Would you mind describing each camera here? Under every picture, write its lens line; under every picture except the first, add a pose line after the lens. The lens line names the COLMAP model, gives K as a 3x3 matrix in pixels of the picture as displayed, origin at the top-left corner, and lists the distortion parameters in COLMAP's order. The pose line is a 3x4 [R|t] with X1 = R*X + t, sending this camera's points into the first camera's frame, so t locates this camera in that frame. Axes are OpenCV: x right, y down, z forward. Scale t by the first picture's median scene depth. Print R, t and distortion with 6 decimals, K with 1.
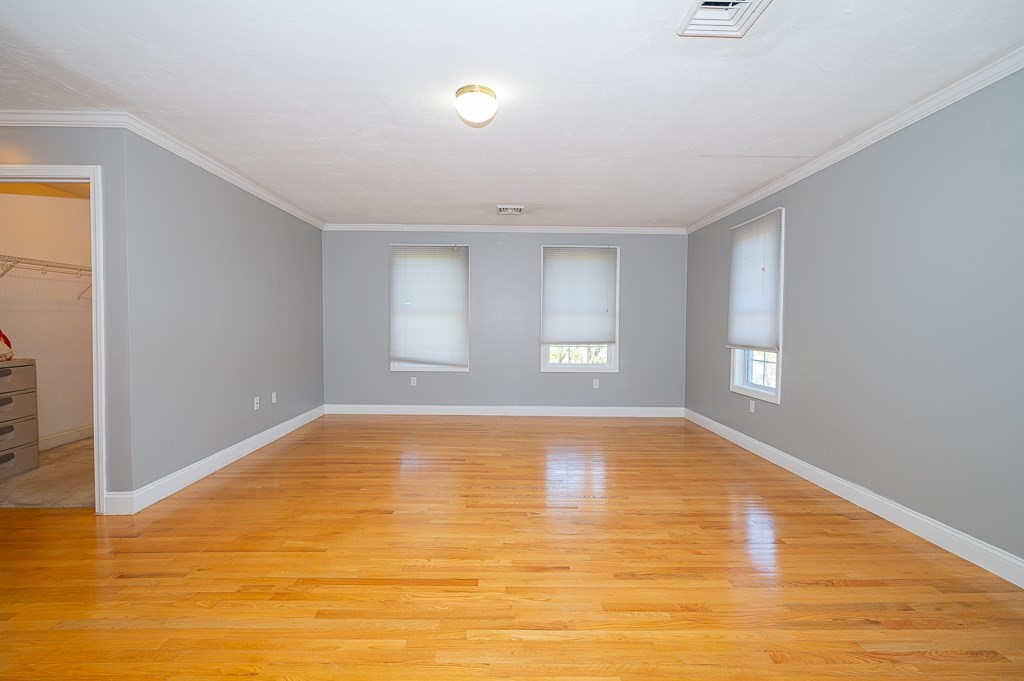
lens RADIAL K [[446.2, 0, 512.4], [0, 446.2, 338.4], [0, 0, 1]] dist [0.001192, -0.000054]
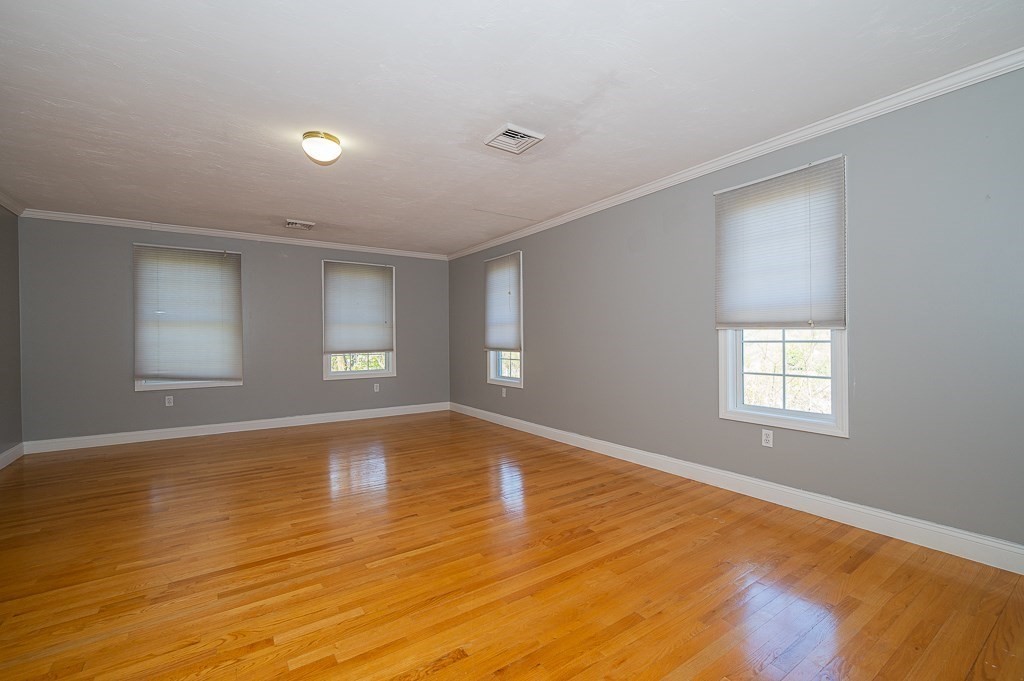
lens RADIAL K [[438.4, 0, 512.0], [0, 438.4, 340.5], [0, 0, 1]] dist [-0.000307, -0.000022]
pose [[0.832760, -0.017987, 0.553343, -0.172210], [0.029478, 0.999495, -0.011875, 0.009304], [-0.552849, 0.026201, 0.832869, -0.127688]]
